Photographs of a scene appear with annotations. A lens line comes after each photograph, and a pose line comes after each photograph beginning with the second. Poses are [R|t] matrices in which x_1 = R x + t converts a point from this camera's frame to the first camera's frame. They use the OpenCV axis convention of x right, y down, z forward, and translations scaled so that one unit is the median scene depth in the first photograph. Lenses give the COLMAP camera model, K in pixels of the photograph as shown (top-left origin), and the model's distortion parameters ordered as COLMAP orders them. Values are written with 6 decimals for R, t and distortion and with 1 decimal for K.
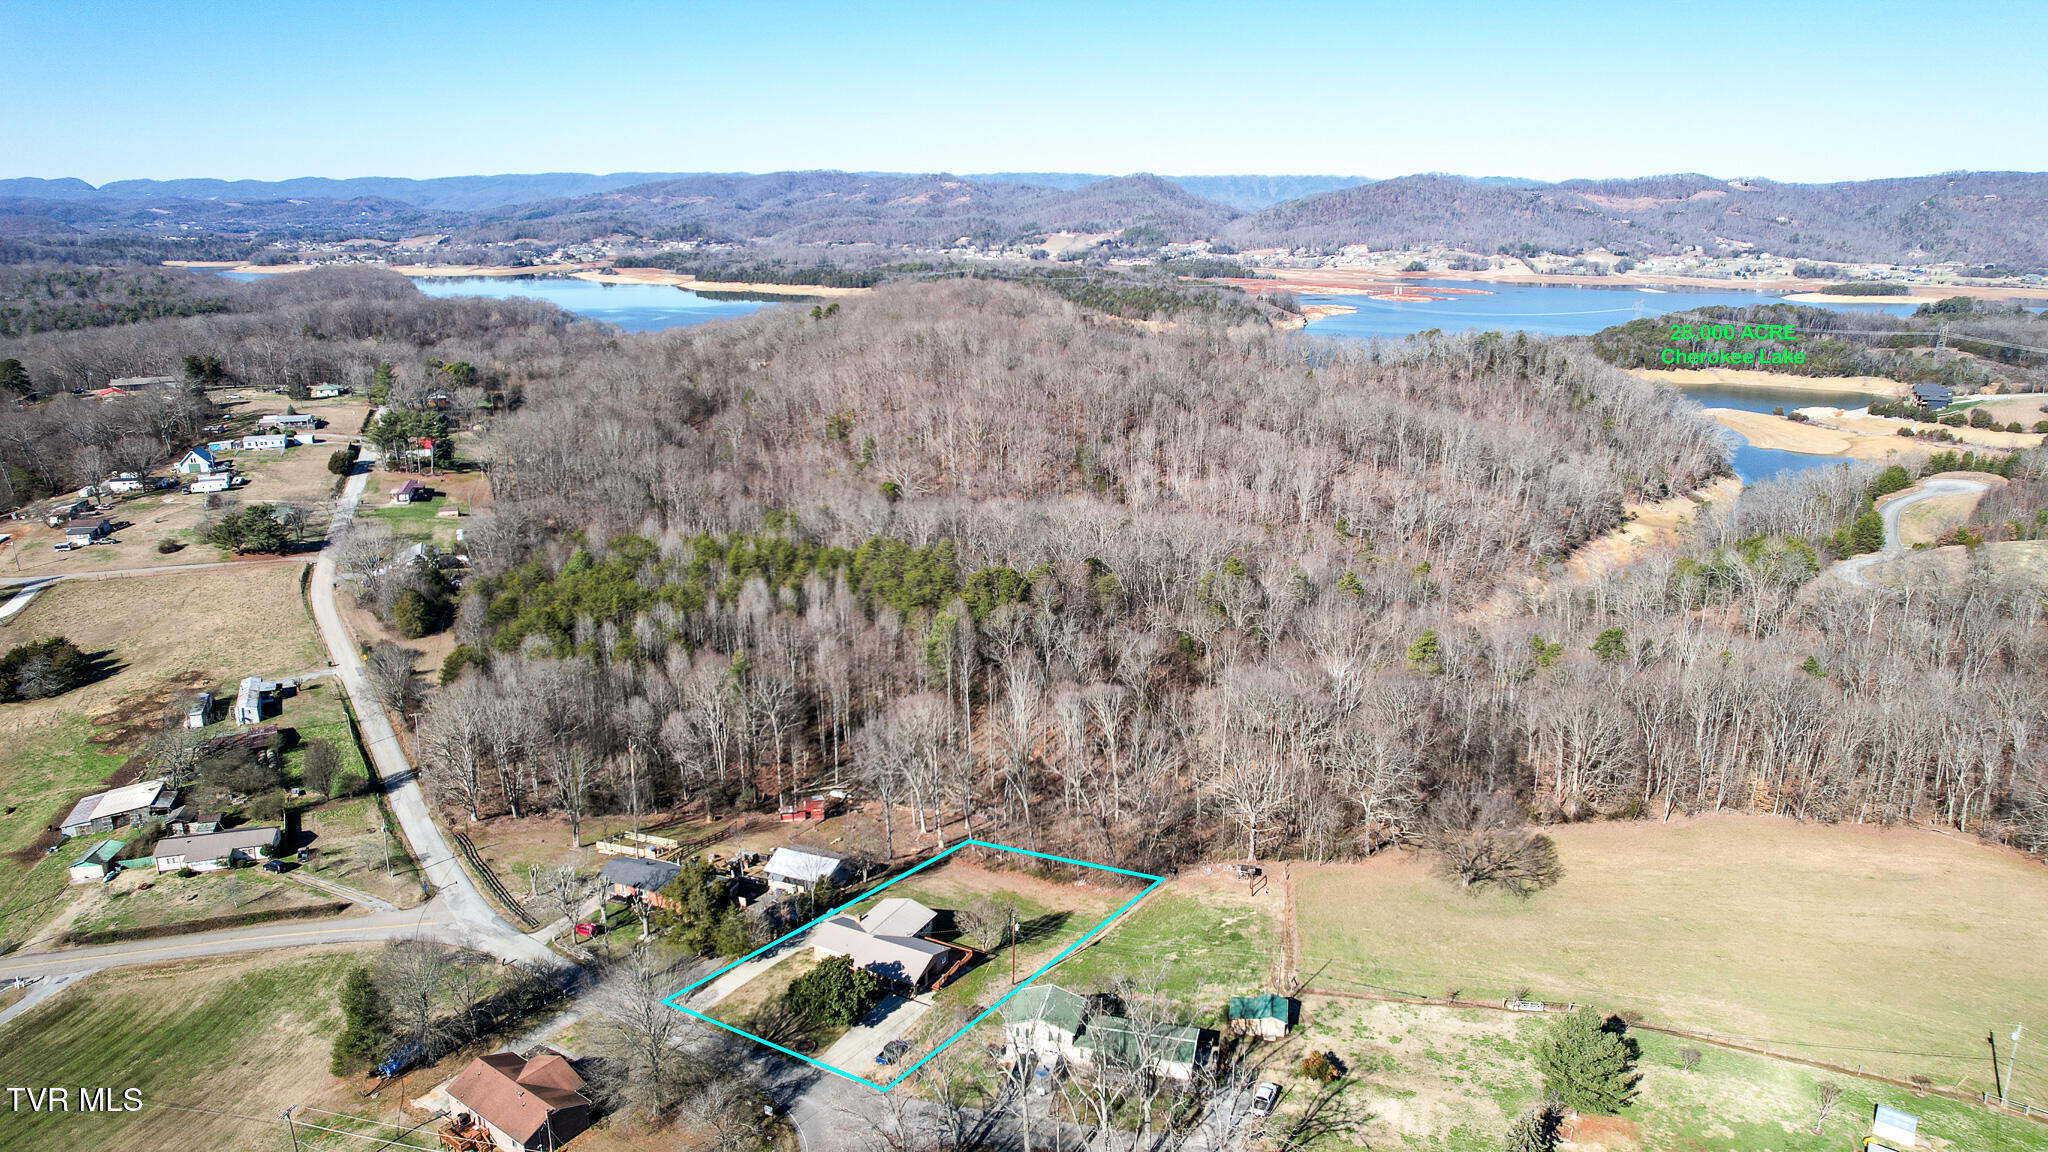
lens RADIAL K [[1324.0, 0, 1018.8], [0, 1324.0, 584.0], [0, 0, 1]] dist [-0.080238, 0.075890]
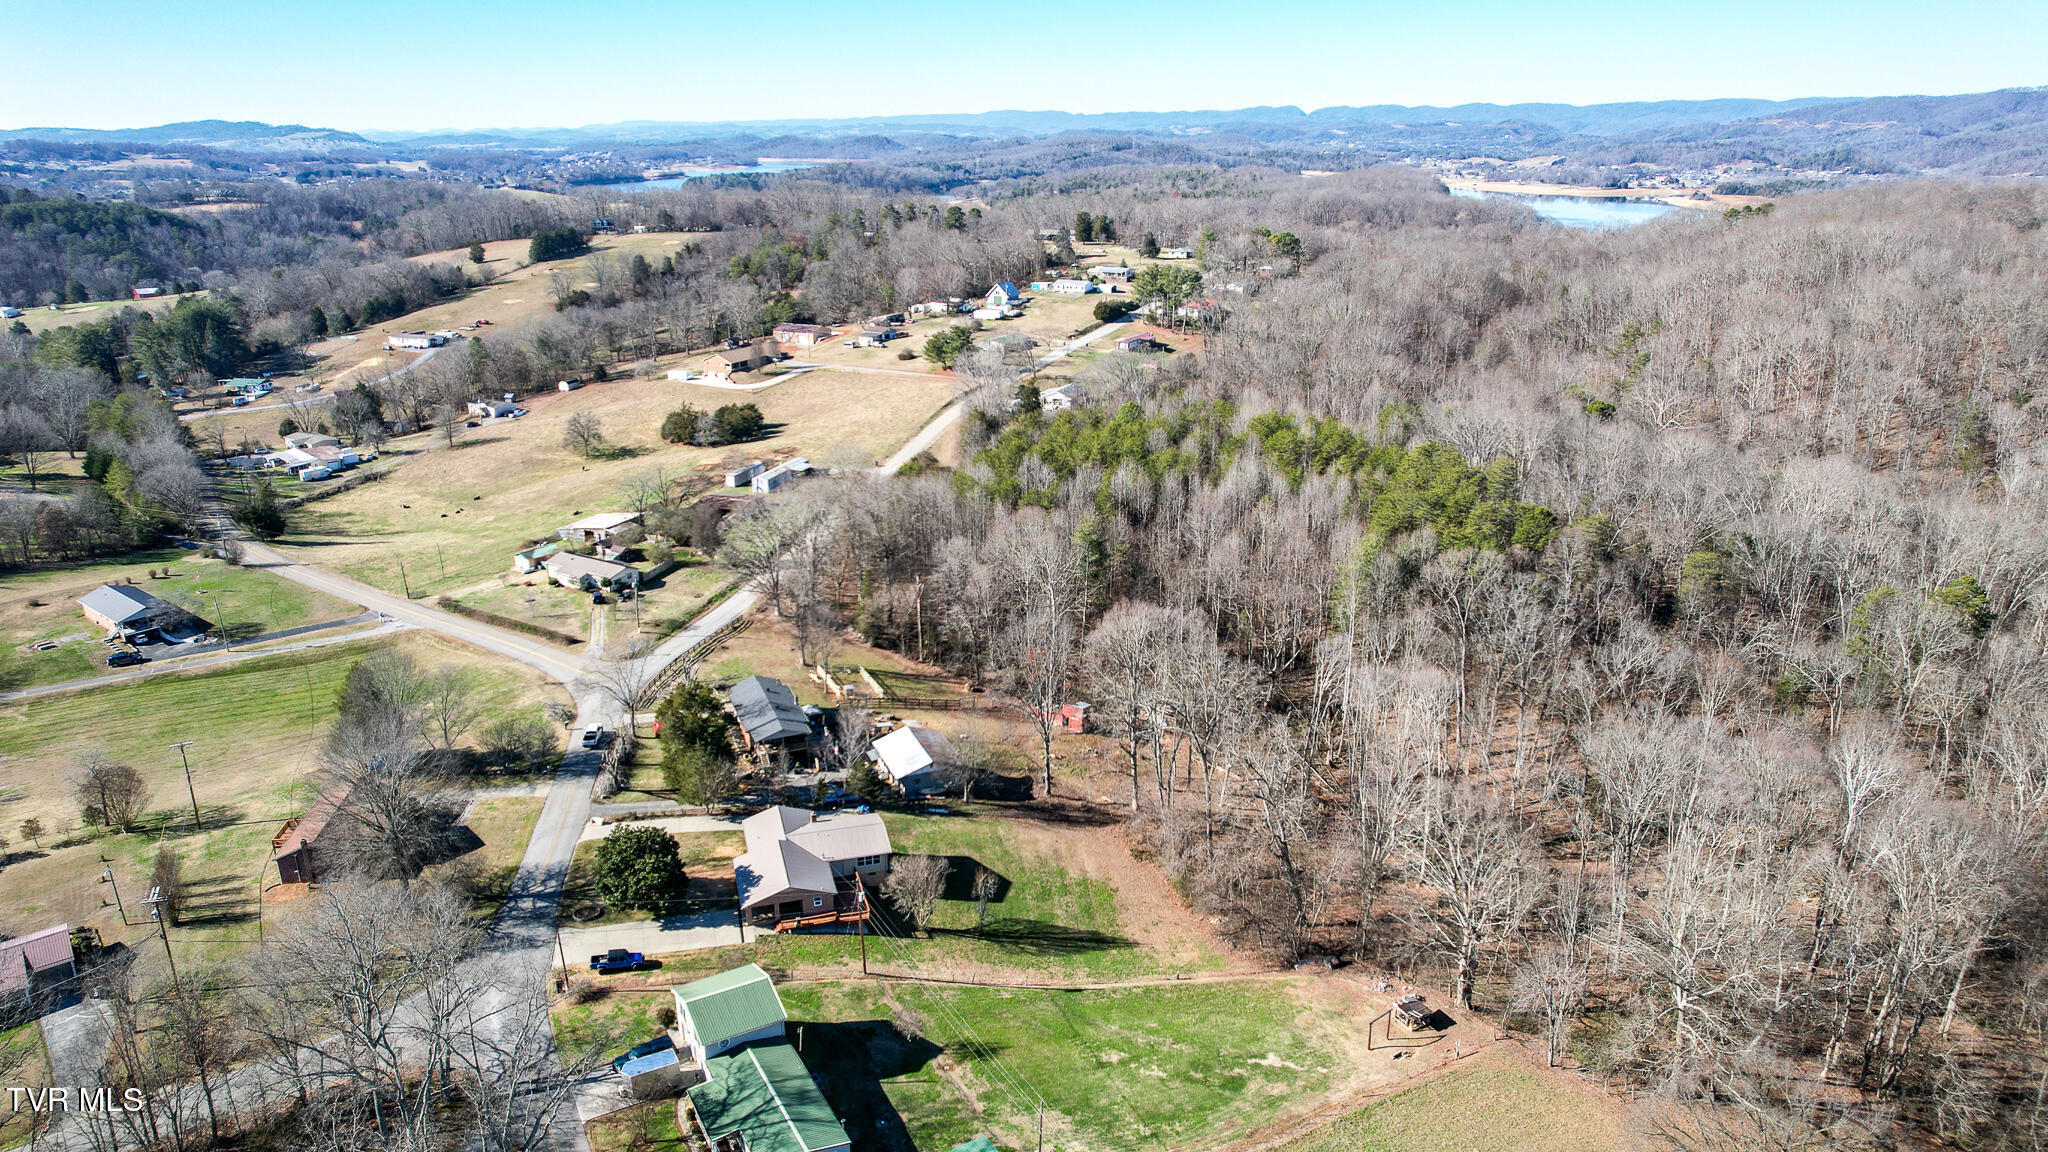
lens RADIAL K [[1311.0, 0, 1018.0], [0, 1311.0, 570.5], [0, 0, 1]] dist [-0.064149, 0.064827]
pose [[0.689630, 0.232336, -0.685879, 0.336061], [-0.203176, 0.971171, 0.124689, -0.011222], [0.695076, 0.053365, 0.716953, 0.362993]]
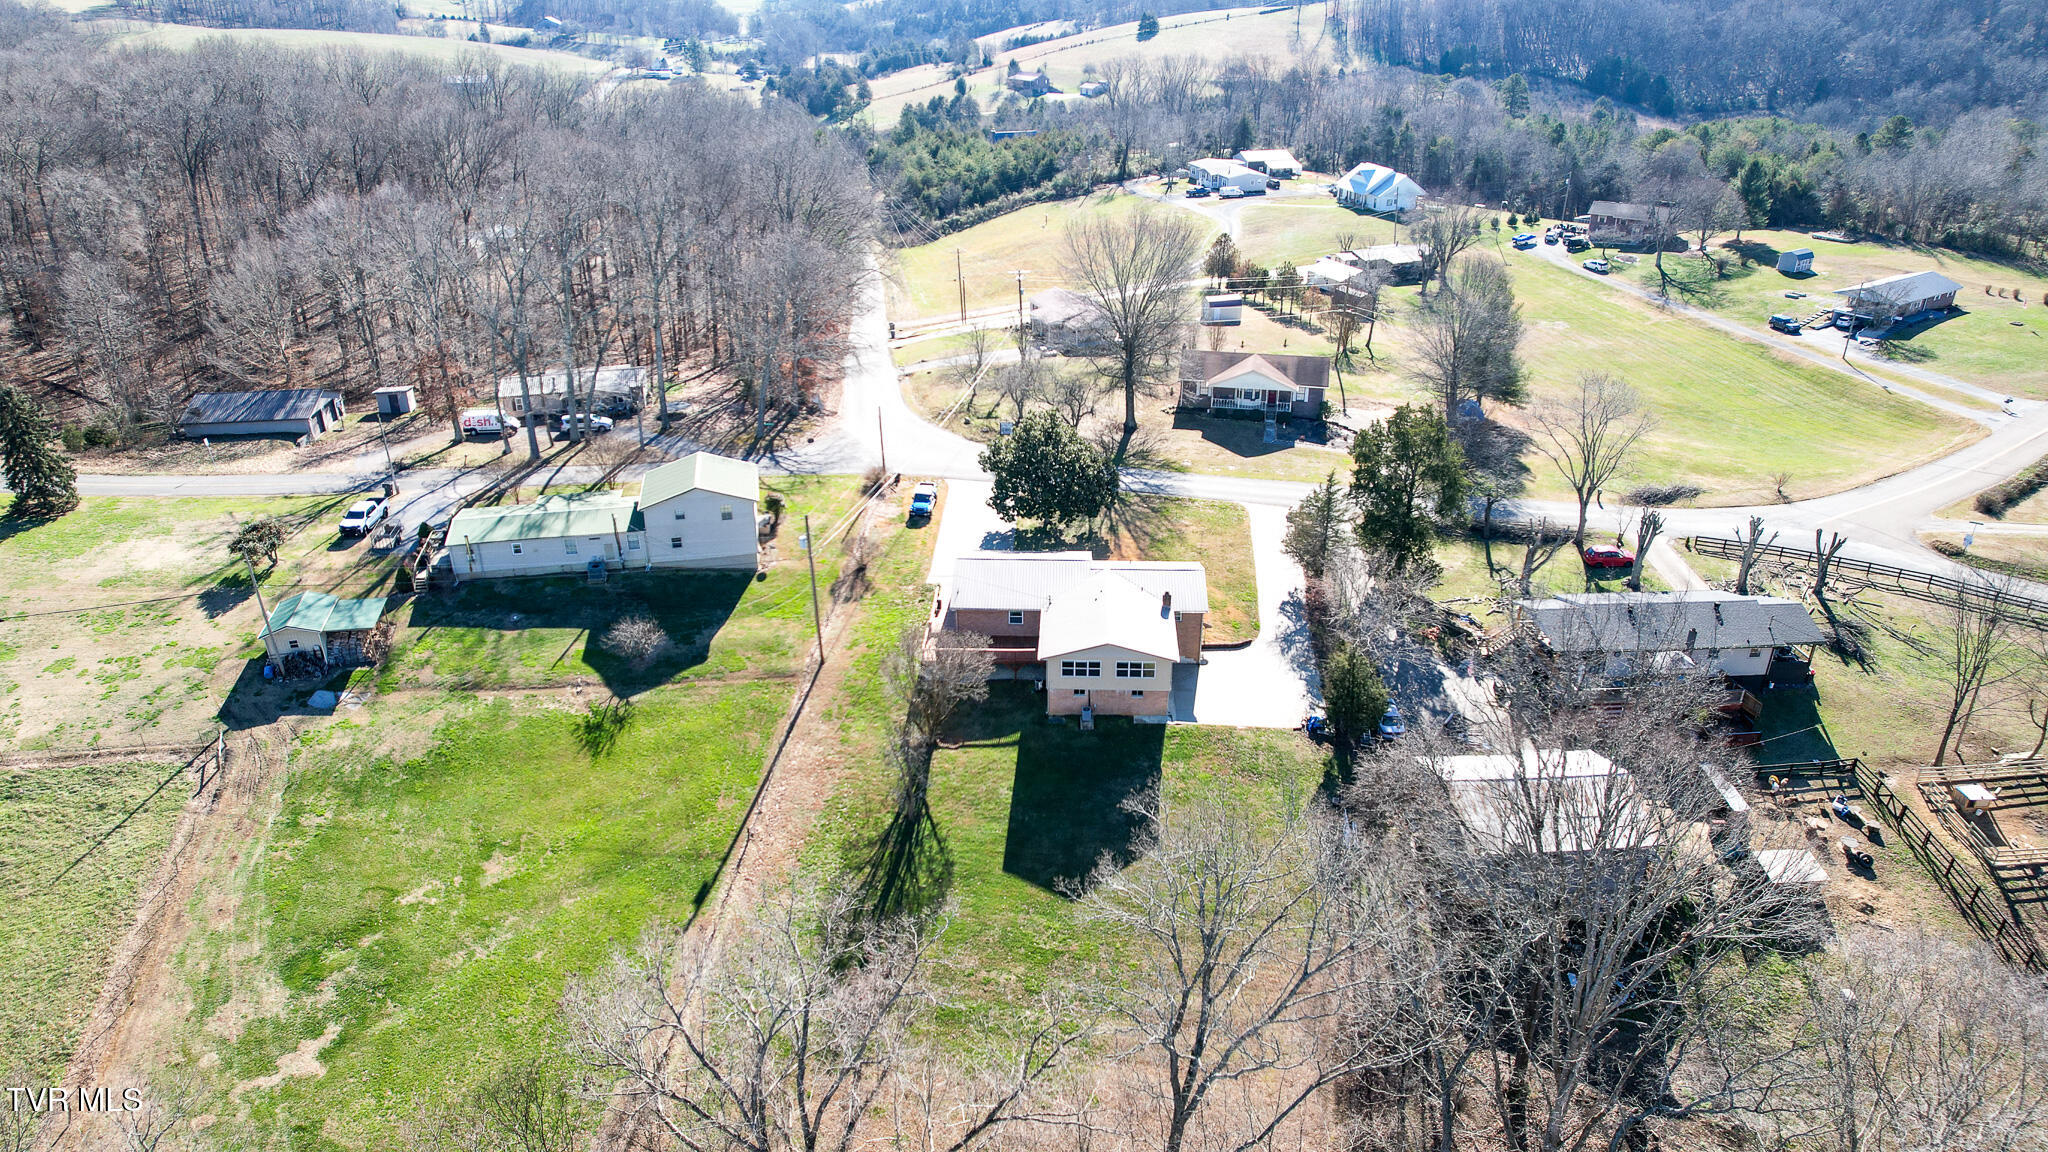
lens RADIAL K [[1311.0, 0, 1018.0], [0, 1311.0, 570.5], [0, 0, 1]] dist [-0.064149, 0.064827]
pose [[-0.906668, 0.178964, -0.382001, 0.077336], [-0.117246, 0.762962, 0.635721, -0.039975], [0.405223, 0.621177, -0.670771, 0.923528]]
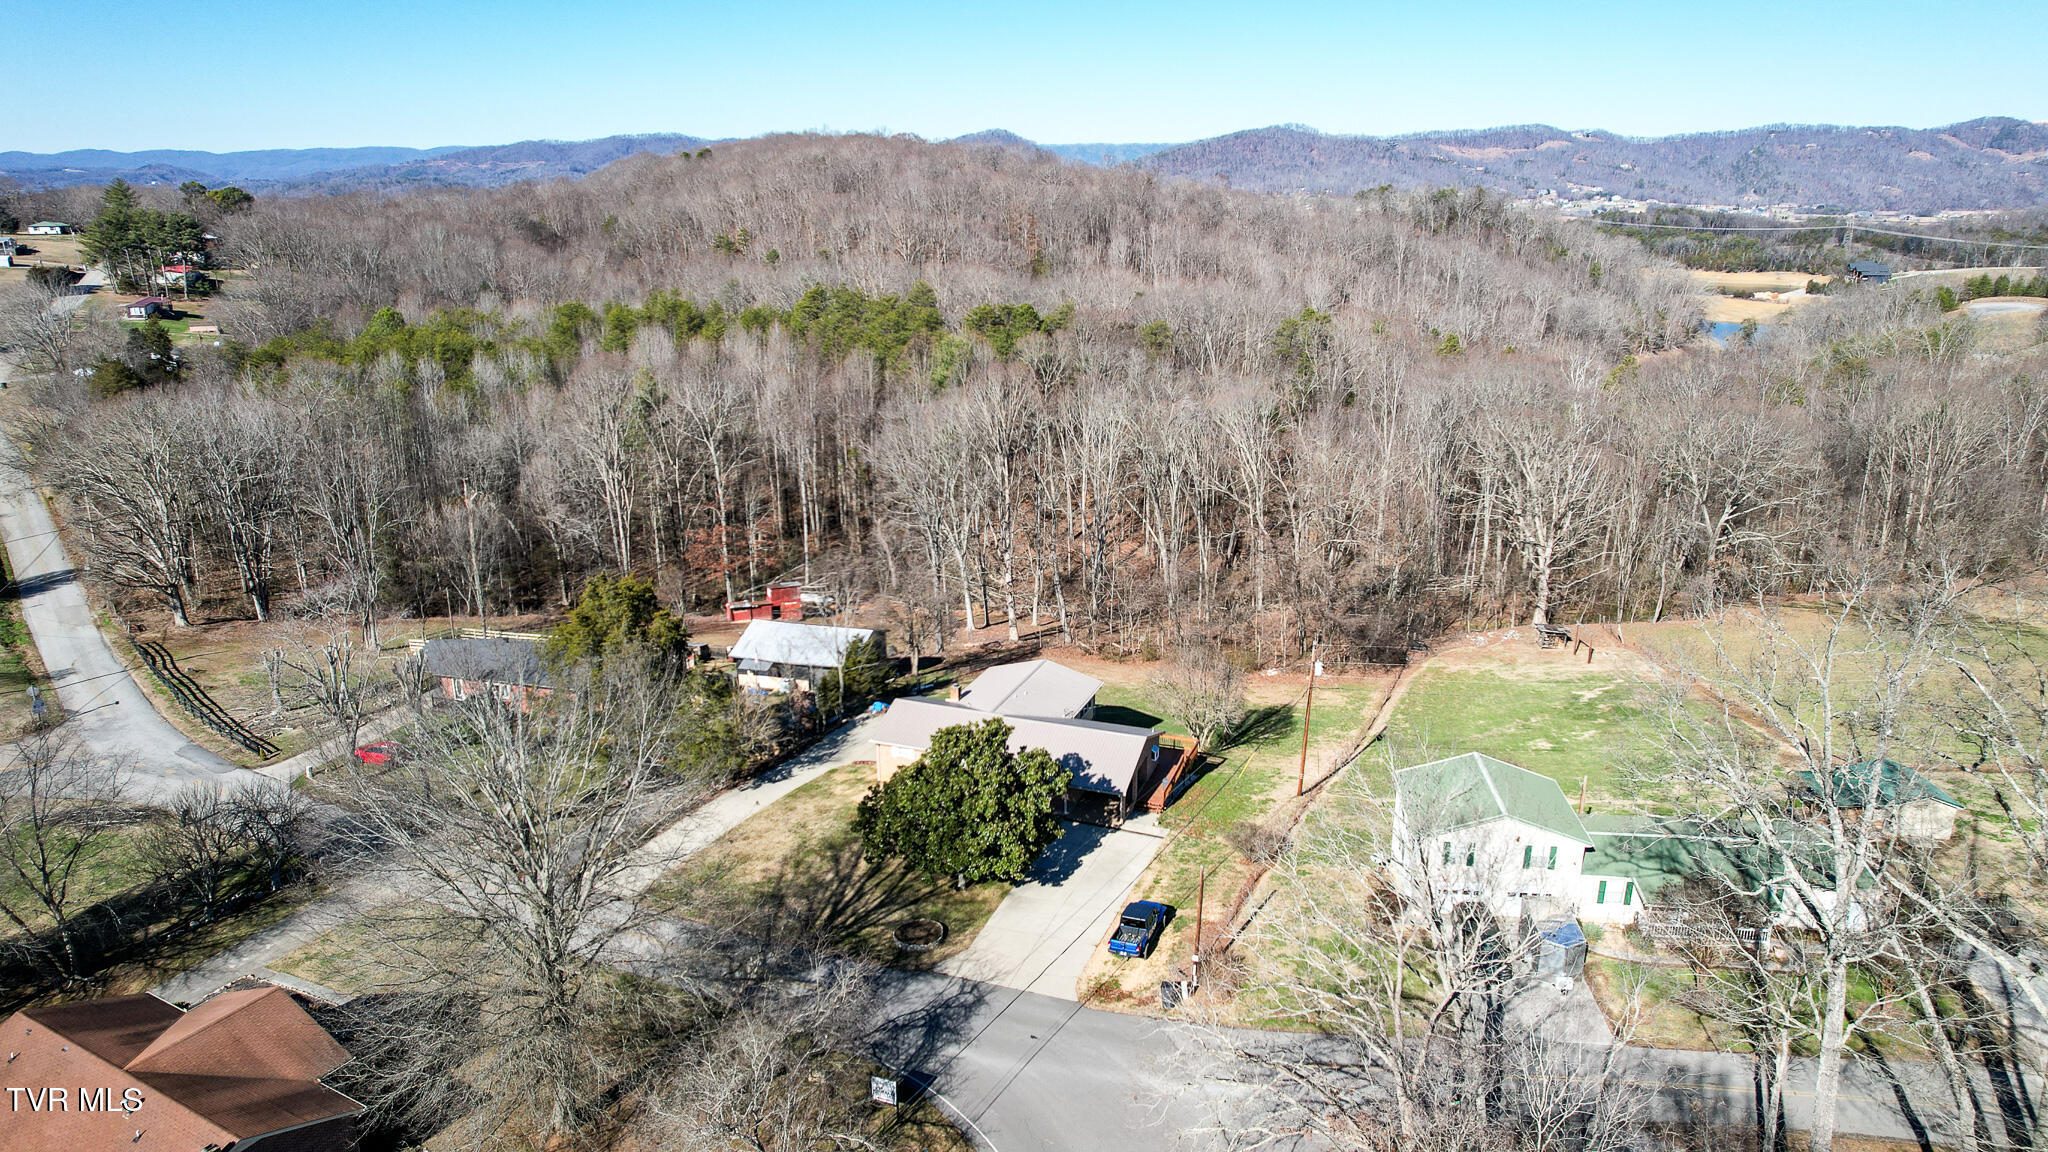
lens RADIAL K [[1325.3, 0, 1024.0], [0, 1325.3, 576.0], [0, 0, 1]] dist [-0.078268, 0.078039]
pose [[0.993137, -0.037960, 0.110625, -0.106186], [0.036871, 0.999250, 0.011872, 0.146008], [-0.110993, -0.007711, 0.993791, 0.360413]]
